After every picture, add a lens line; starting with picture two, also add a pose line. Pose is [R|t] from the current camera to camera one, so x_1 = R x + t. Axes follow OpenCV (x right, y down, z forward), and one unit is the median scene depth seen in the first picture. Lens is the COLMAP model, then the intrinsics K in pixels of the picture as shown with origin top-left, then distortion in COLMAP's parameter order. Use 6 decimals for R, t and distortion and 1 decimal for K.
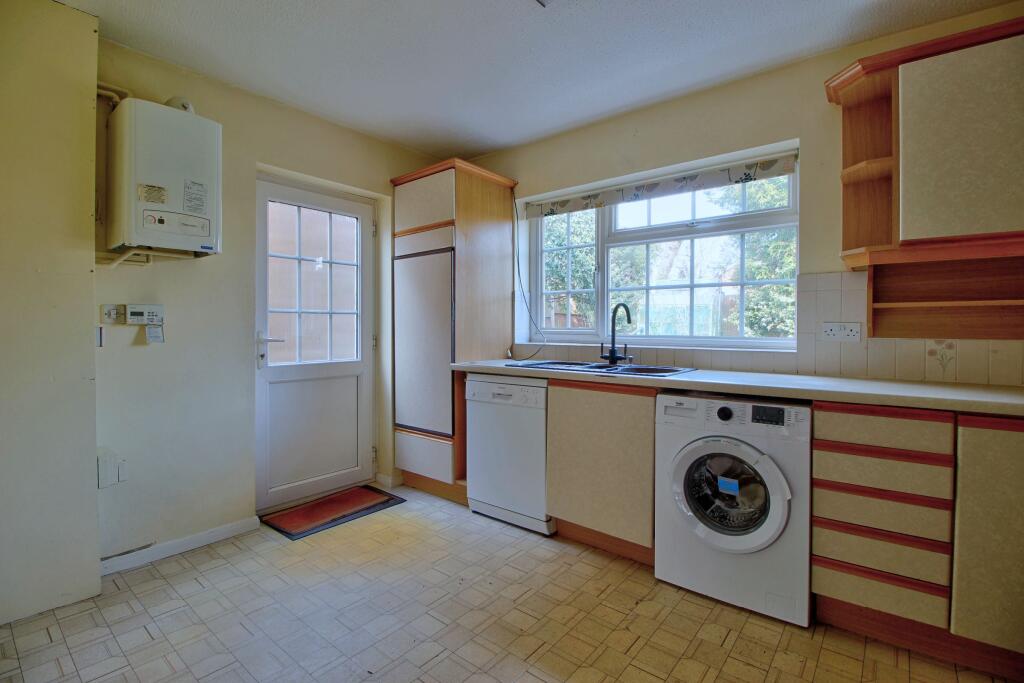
lens RADIAL K [[470.0, 0, 511.3], [0, 470.0, 335.1], [0, 0, 1]] dist [-0.011988, -0.000129]
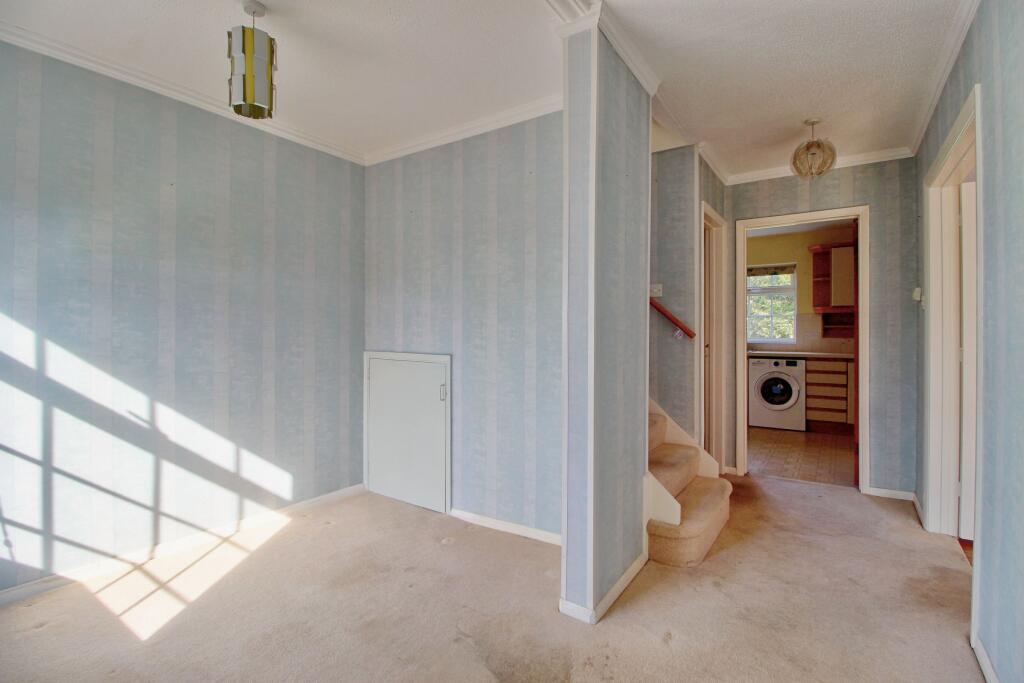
lens RADIAL K [[470.0, 0, 517.6], [0, 470.0, 331.9], [0, 0, 1]] dist [-0.011988, -0.000129]
pose [[0.996210, 0.001897, 0.086959, -1.442188], [-0.000430, 0.999857, -0.016883, 0.020111], [-0.086978, 0.016782, 0.996069, -1.816541]]
